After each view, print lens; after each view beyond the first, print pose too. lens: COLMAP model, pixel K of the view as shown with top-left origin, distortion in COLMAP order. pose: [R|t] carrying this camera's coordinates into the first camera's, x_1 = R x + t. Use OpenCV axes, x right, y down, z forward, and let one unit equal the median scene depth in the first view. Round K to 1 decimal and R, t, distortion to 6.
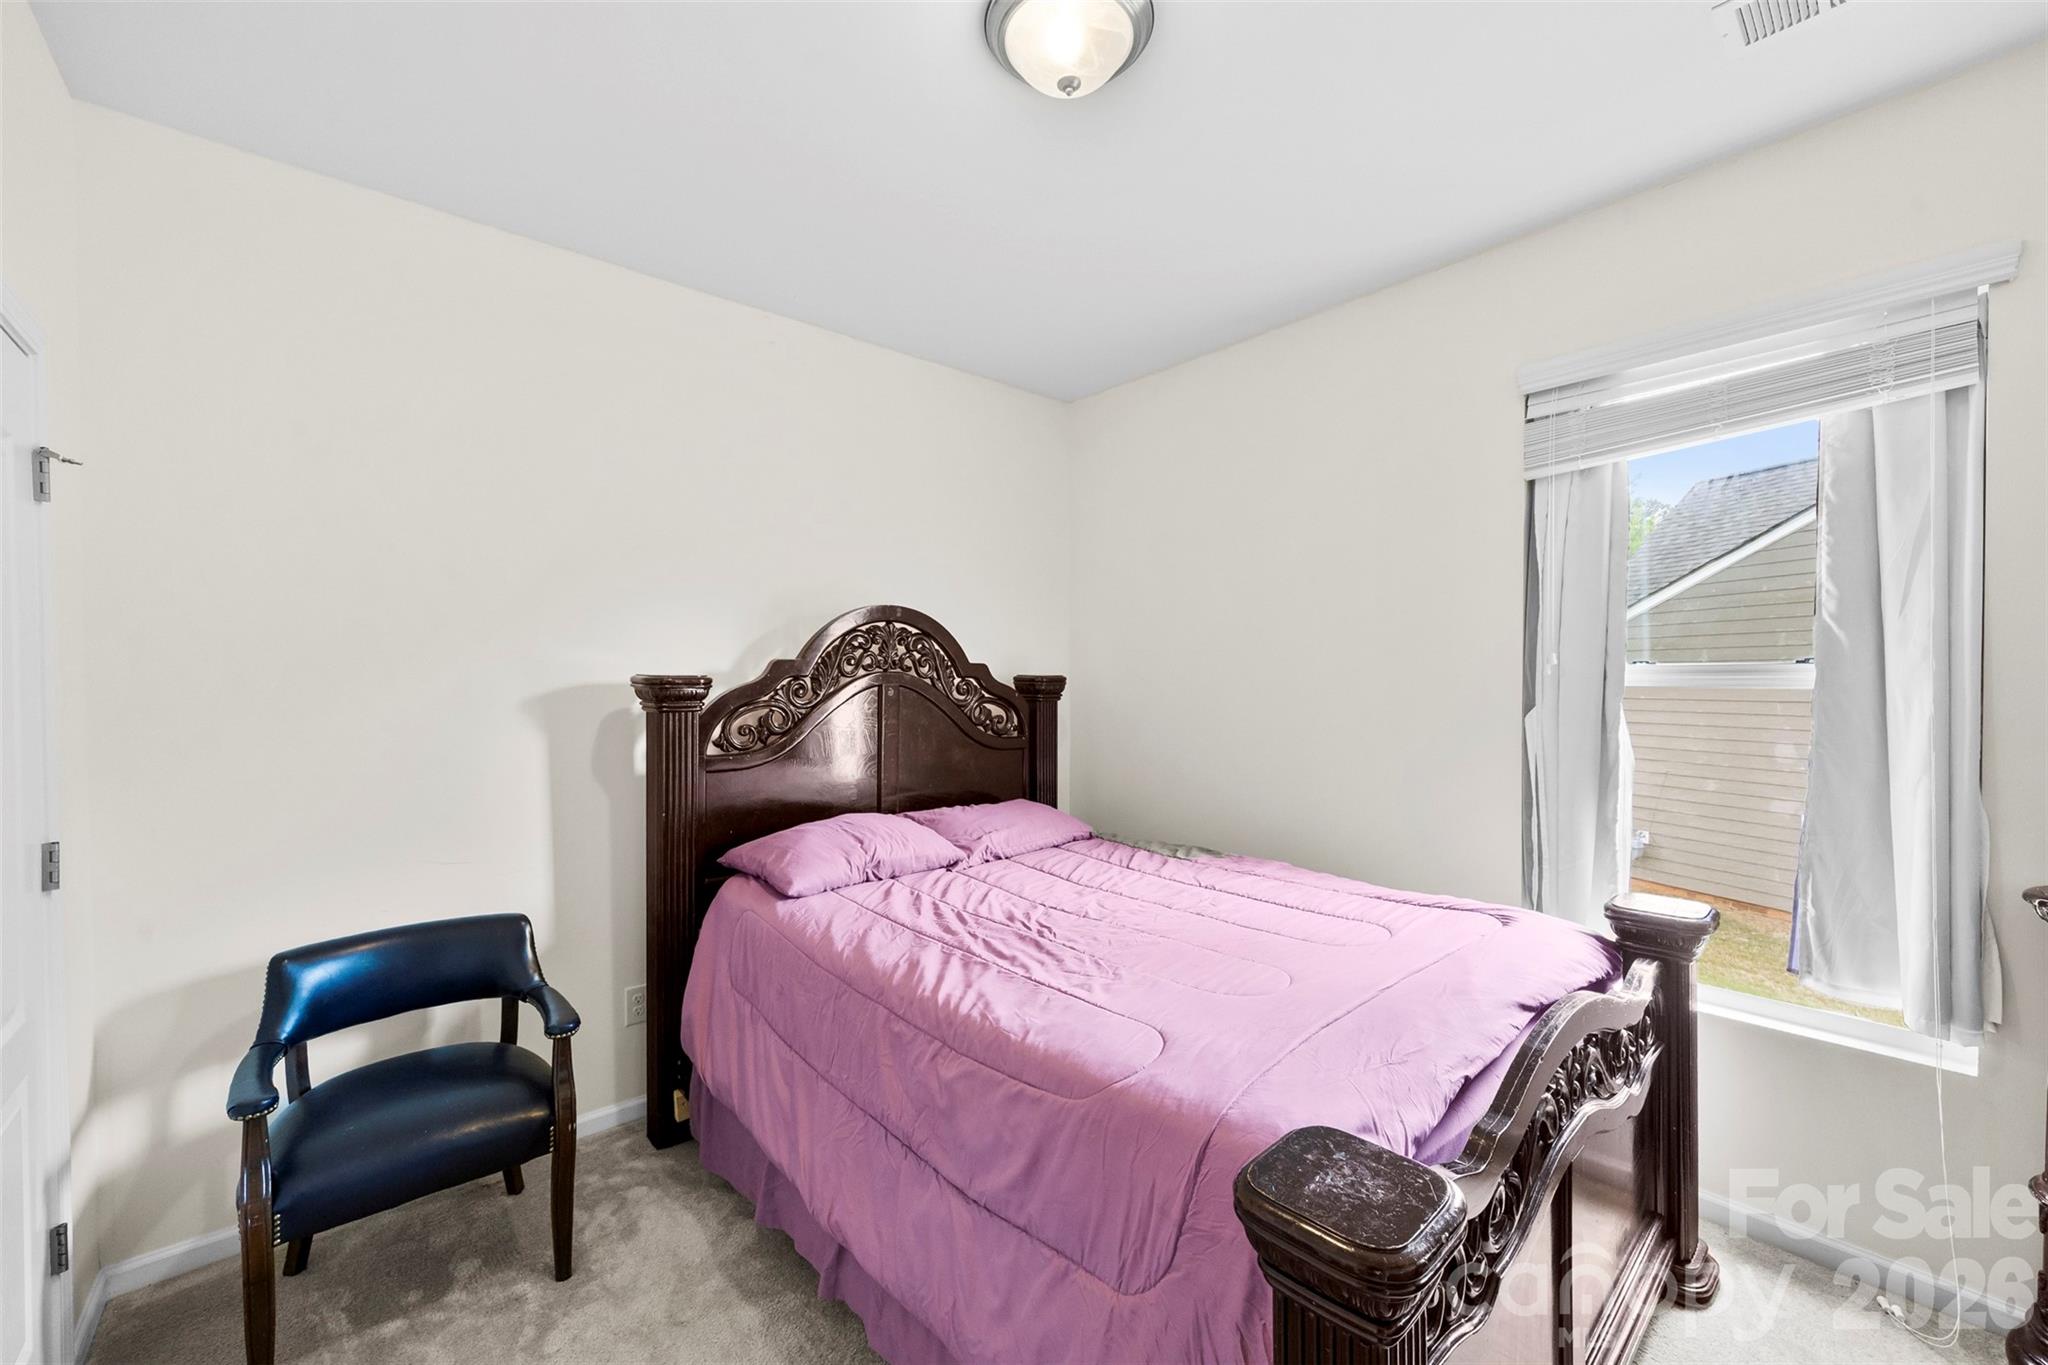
lens RADIAL K [[788.9, 0, 1022.9], [0, 788.9, 673.6], [0, 0, 1]] dist [-0.004565, 0.000551]
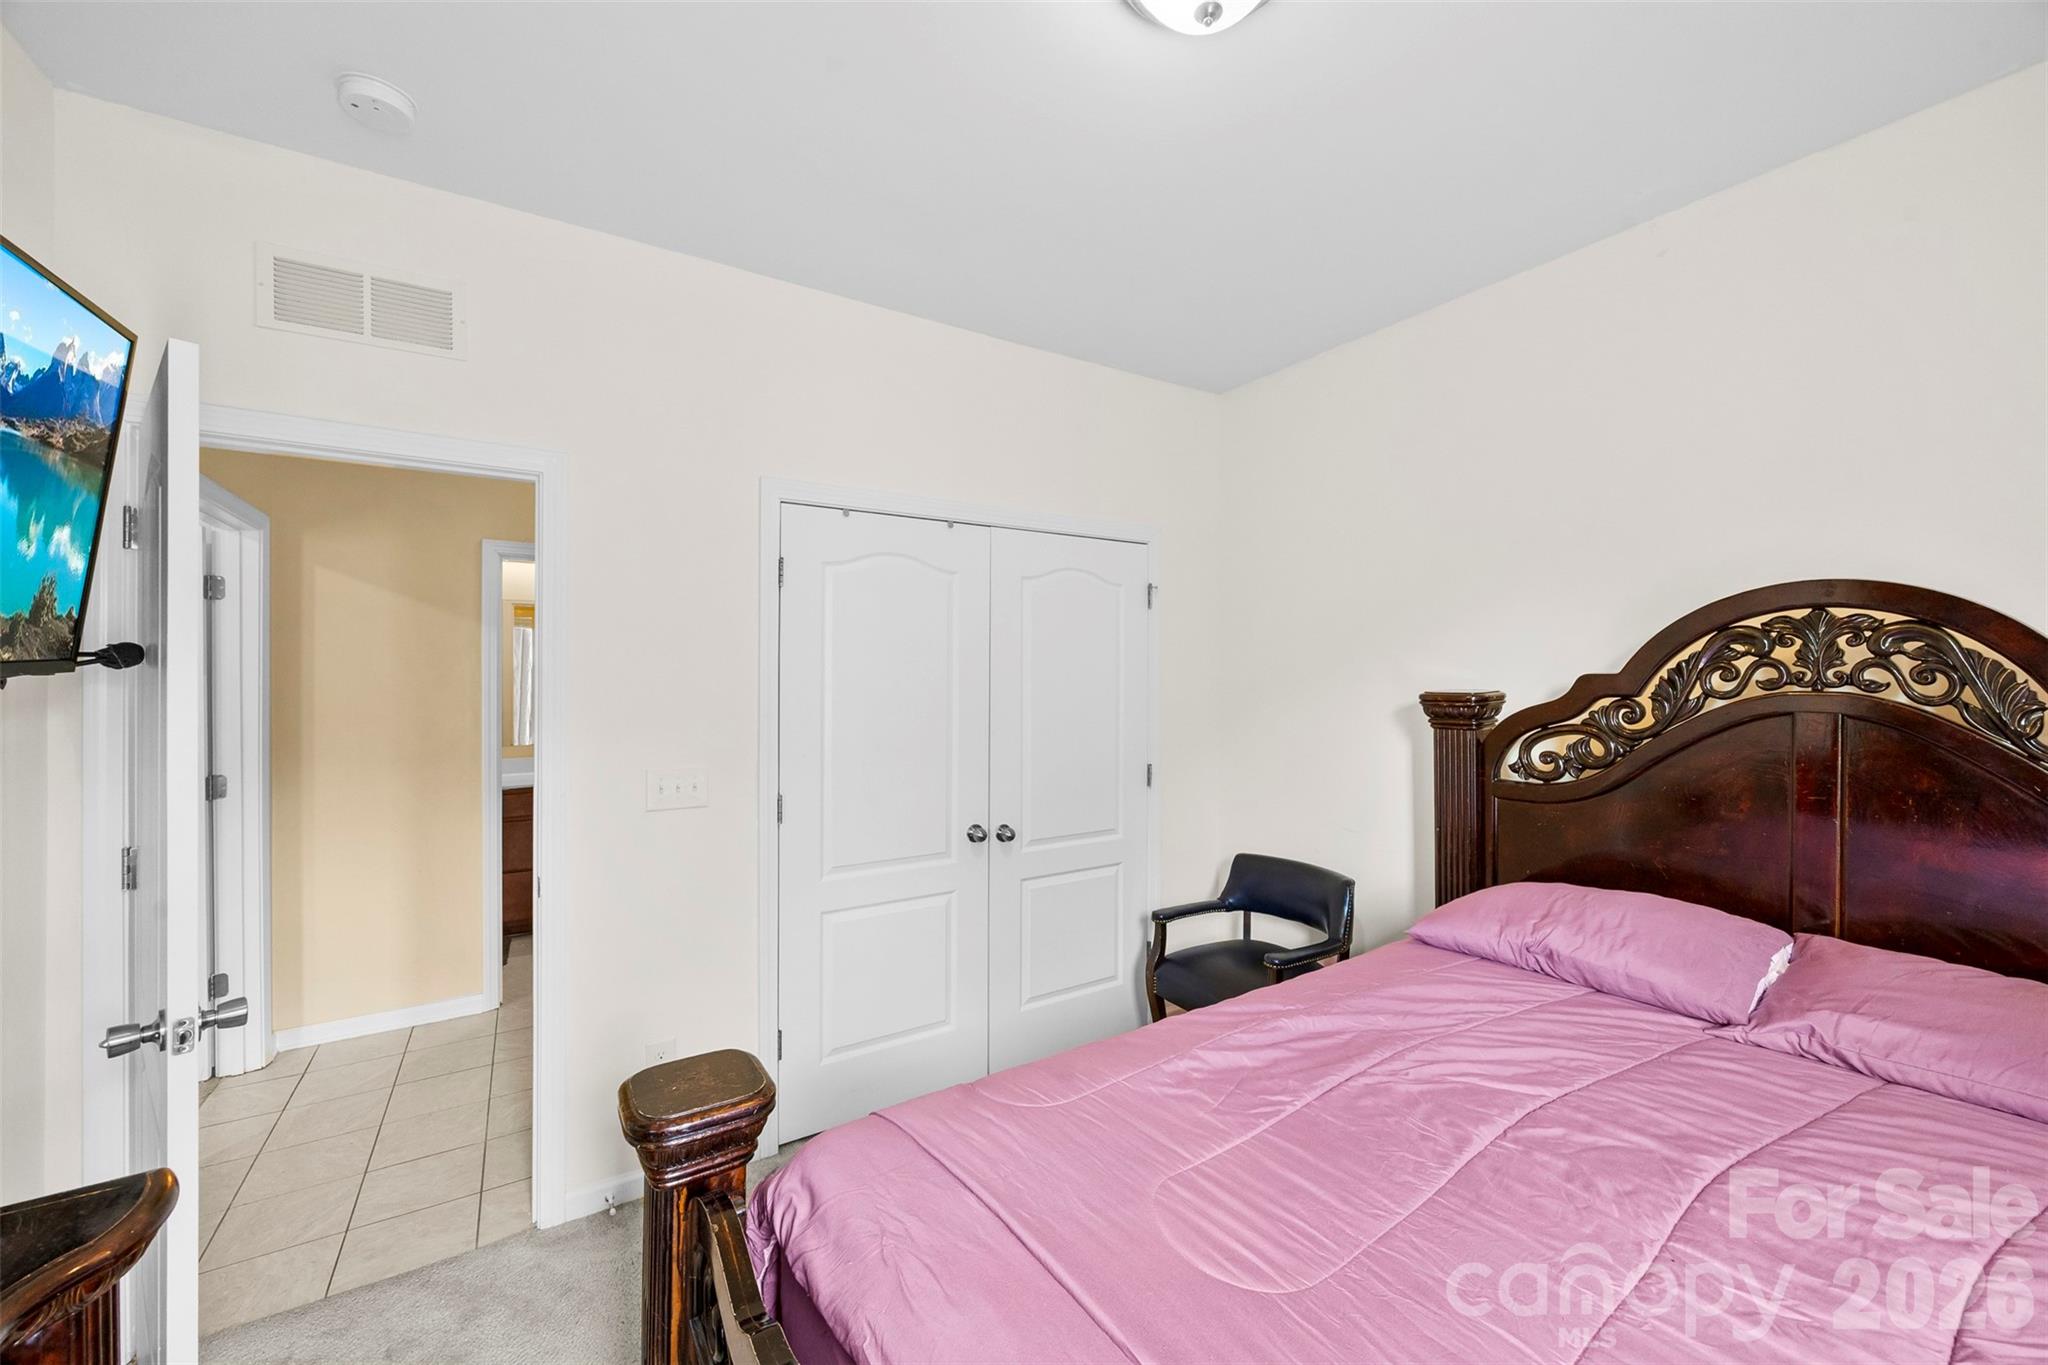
lens RADIAL K [[788.9, 0, 1027.0], [0, 788.9, 686.7], [0, 0, 1]] dist [-0.004565, 0.000551]
pose [[-0.134332, 0.002854, -0.990932, 0.558632], [-0.009640, 0.999945, 0.004186, -0.003225], [0.990889, 0.010115, -0.134297, 0.544050]]
